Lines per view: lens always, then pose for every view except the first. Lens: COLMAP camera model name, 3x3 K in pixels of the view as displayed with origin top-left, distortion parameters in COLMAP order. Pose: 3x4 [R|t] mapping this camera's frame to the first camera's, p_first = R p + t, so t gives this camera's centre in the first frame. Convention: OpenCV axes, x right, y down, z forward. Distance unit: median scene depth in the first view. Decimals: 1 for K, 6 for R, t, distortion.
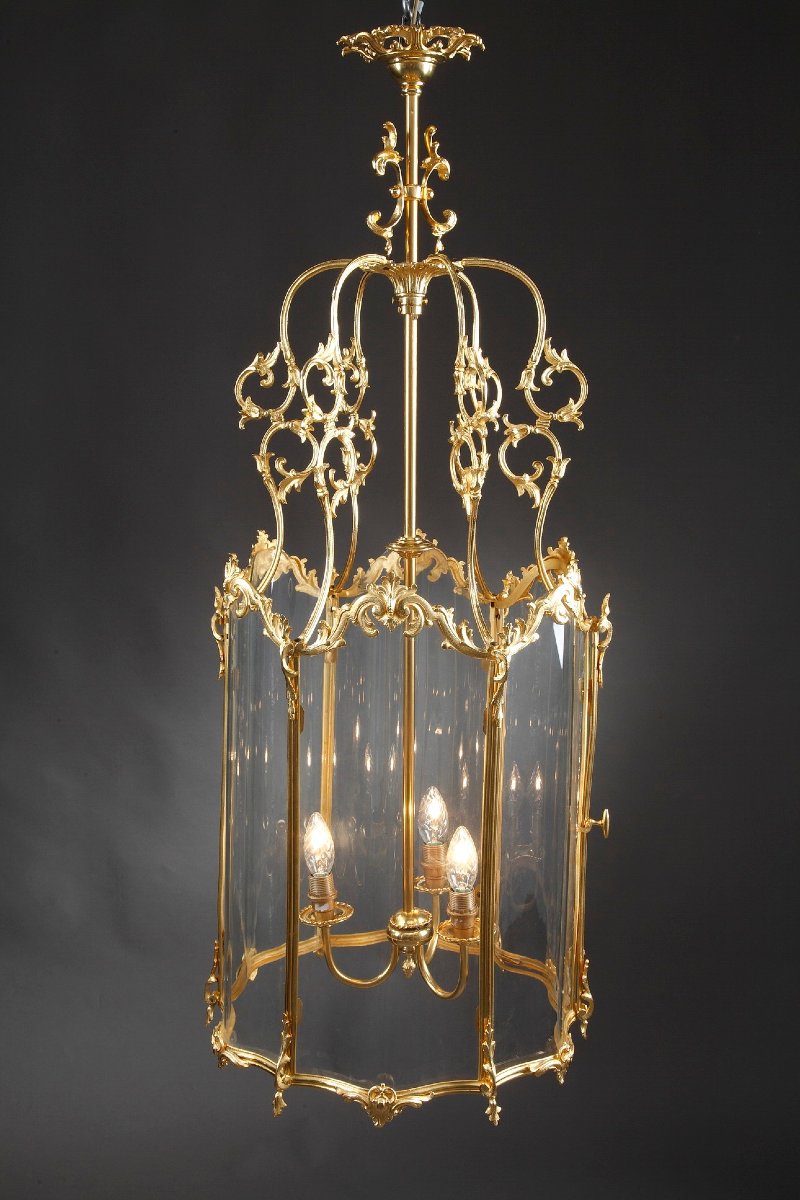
lens RADIAL K [[1380.0, 0, 392.0], [0, 1380.0, 600.9], [0, 0, 1]] dist [-0.006105, 0.000000]
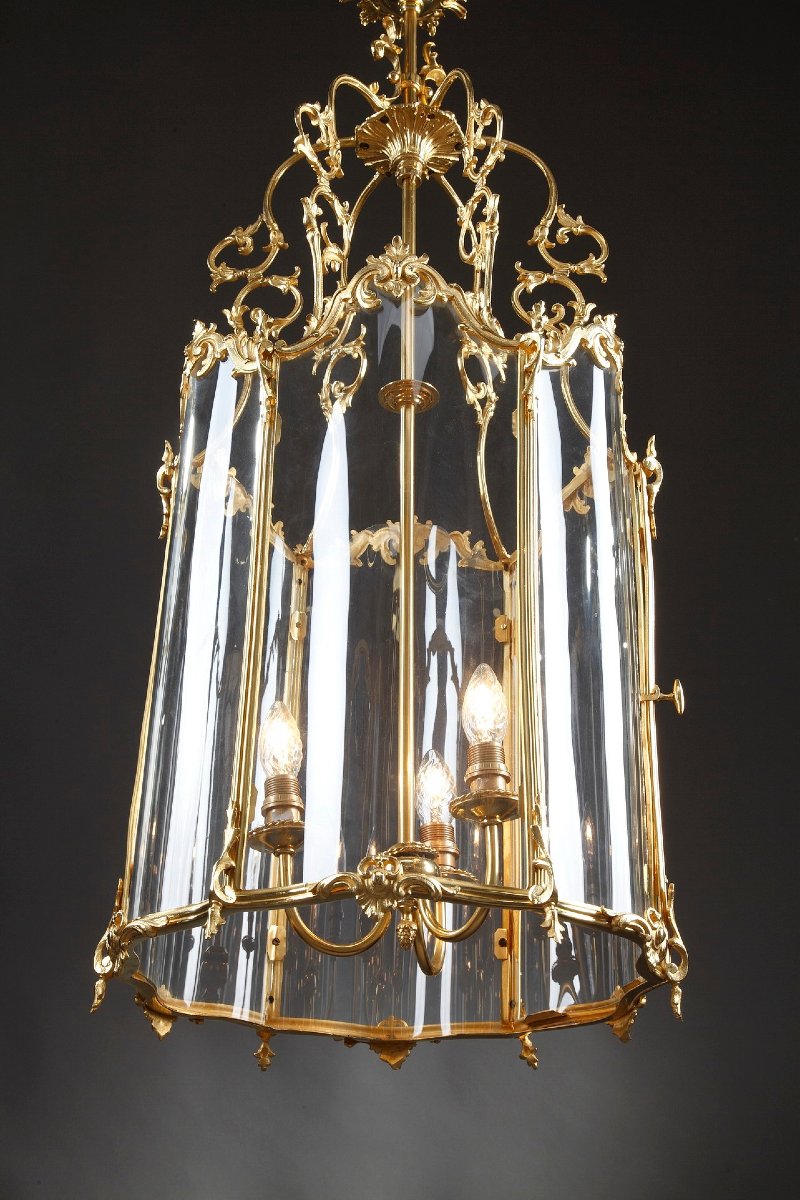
lens RADIAL K [[1675.3, 0, 405.9], [0, 1675.3, 605.7], [0, 0, 1]] dist [-0.019669, 0.000000]
pose [[0.998754, 0.025261, 0.043040, -0.029077], [0.005340, 0.803377, -0.595446, 0.670922], [-0.049619, 0.594934, 0.802241, 0.279409]]
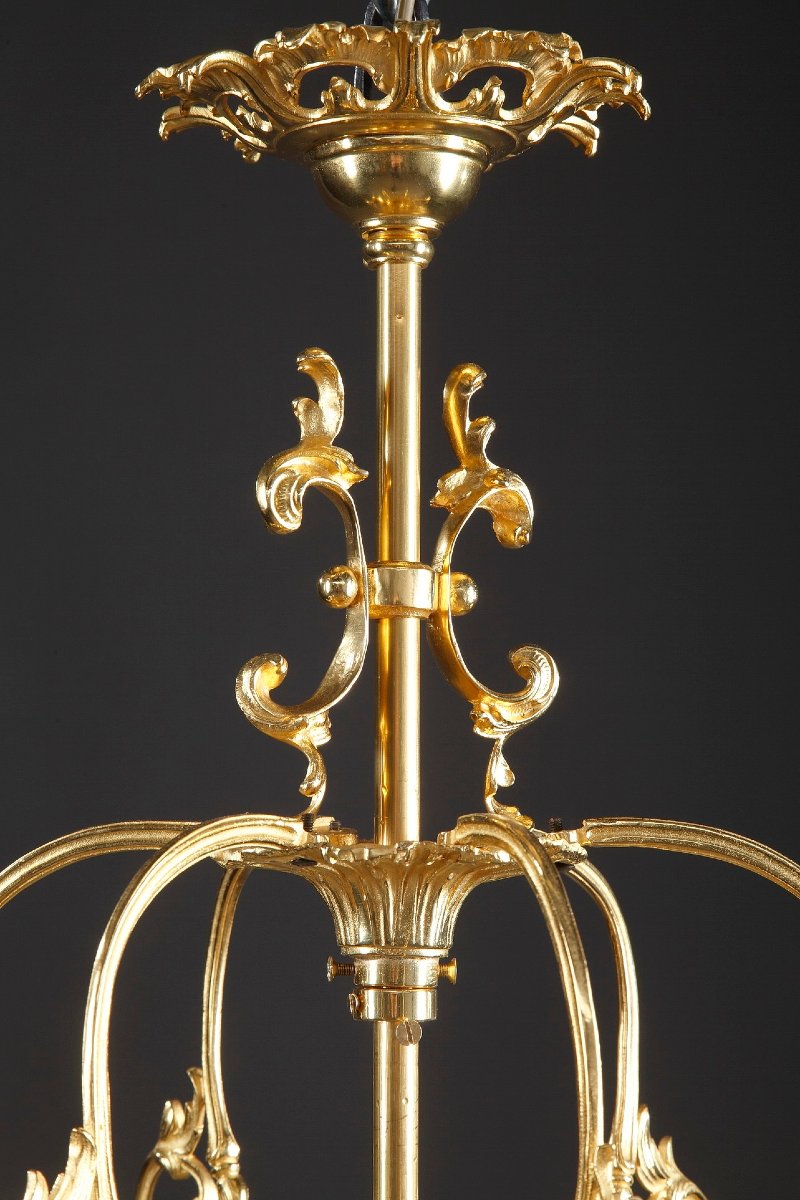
lens RADIAL K [[3136.2, 0, 401.0], [0, 3136.2, 593.8], [0, 0, 1]] dist [-0.021354, 0.000000]
pose [[0.999991, 0.001488, 0.003953, 0.012021], [-0.000408, 0.965505, -0.260385, -0.126778], [-0.004204, 0.260381, 0.965497, 0.377259]]
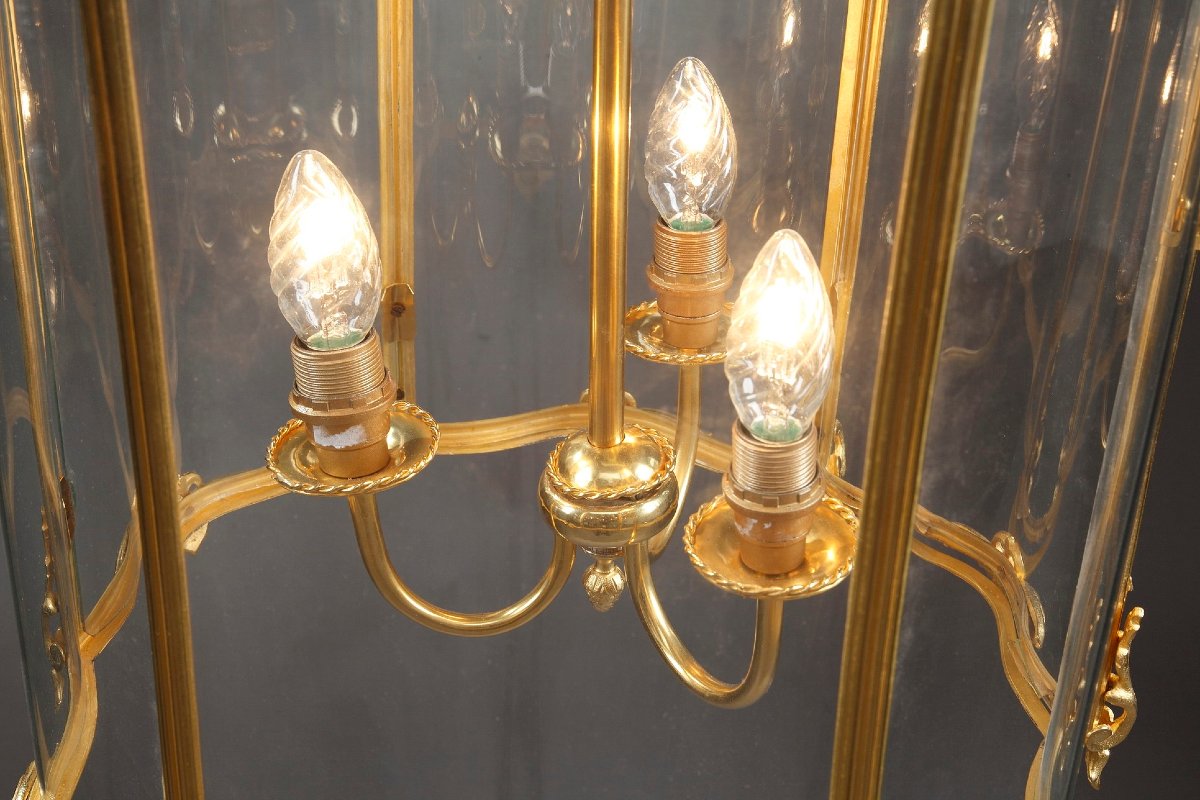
lens RADIAL K [[1807.7, 0, 611.4], [0, 1807.7, 405.8], [0, 0, 1]] dist [0.000195, 0.000000]
pose [[0.999630, 0.025131, -0.010454, 0.019263], [-0.019294, 0.925148, 0.379117, 0.055931], [0.019199, -0.378774, 0.925290, 0.645104]]
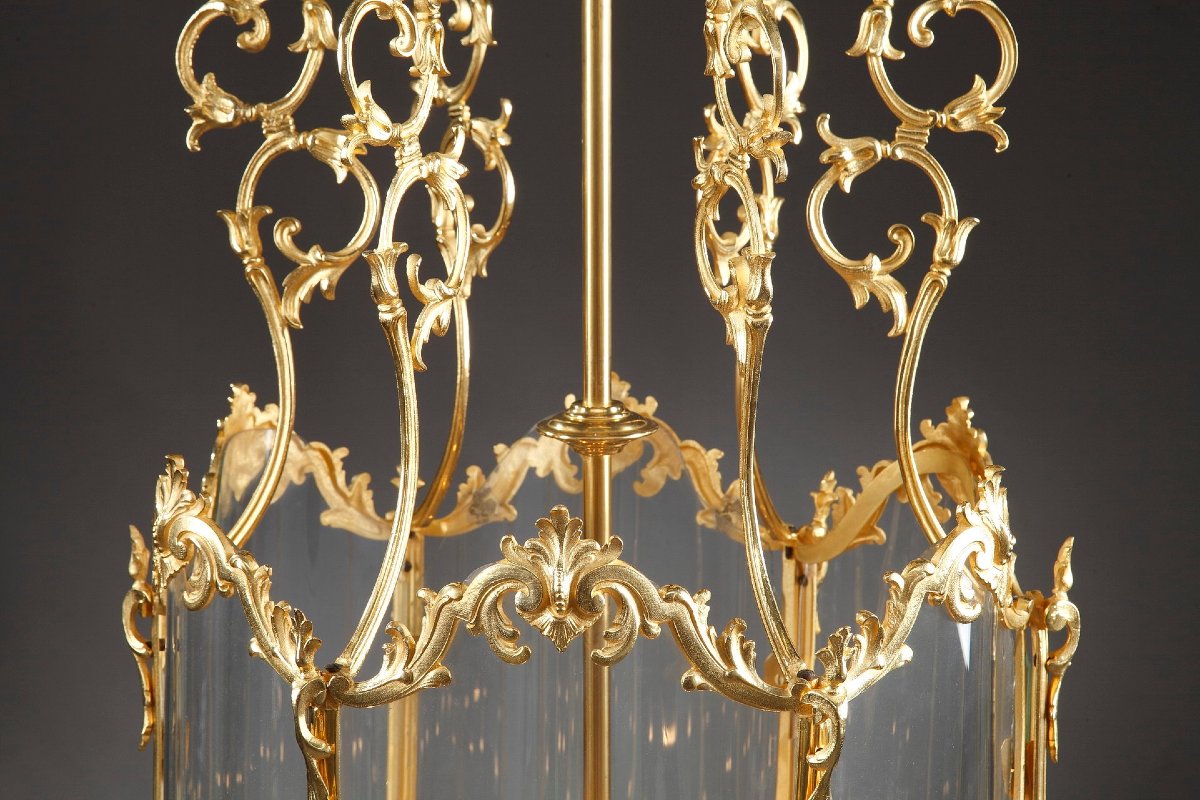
lens RADIAL K [[3136.2, 0, 591.1], [0, 3136.2, 390.6], [0, 0, 1]] dist [-0.021354, 0.000000]
pose [[0.999642, -0.007235, 0.025757, -0.013564], [0.007651, 0.999842, -0.016069, -0.036286], [-0.025637, 0.016261, 0.999539, 0.049183]]
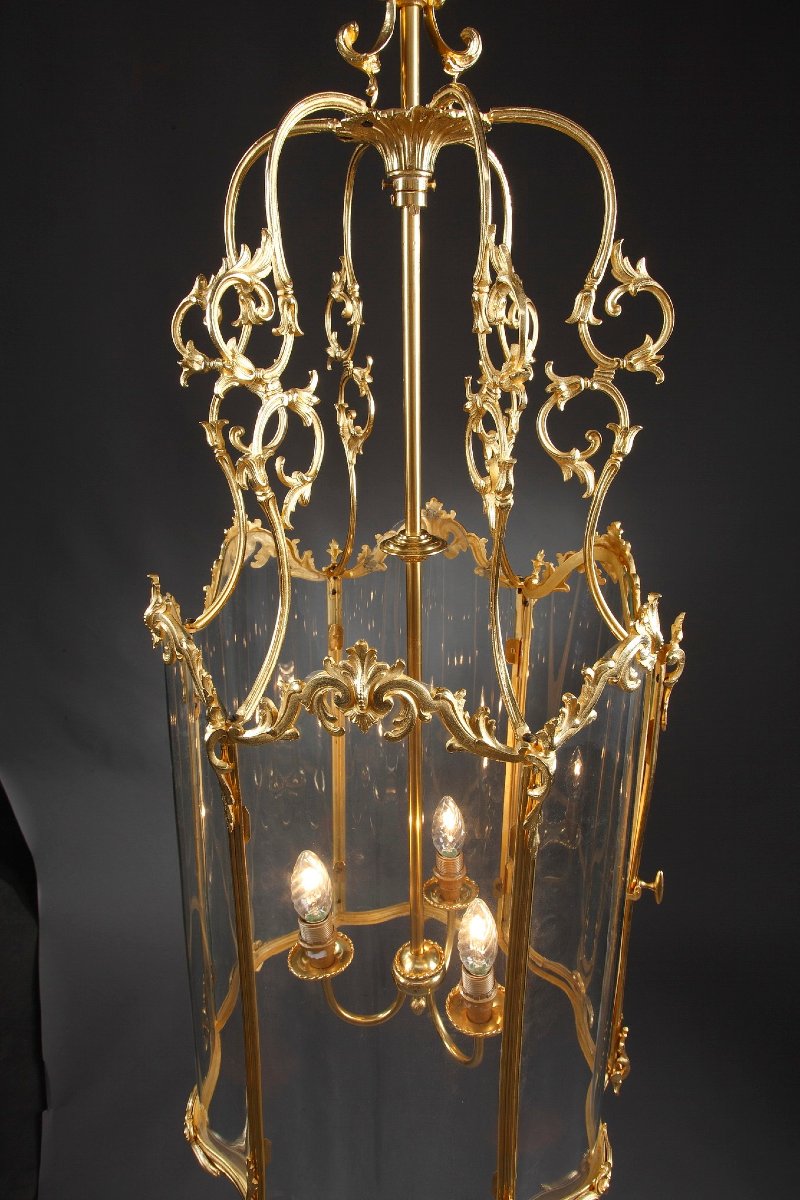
lens RADIAL K [[791.5, 0, 393.6], [0, 791.5, 603.3], [0, 0, 1]] dist [0.017207, -0.003393]
pose [[0.997721, 0.005683, -0.067230, 0.032210], [0.006412, 0.983950, 0.178331, -0.087596], [0.067164, -0.178356, 0.981671, 0.585487]]
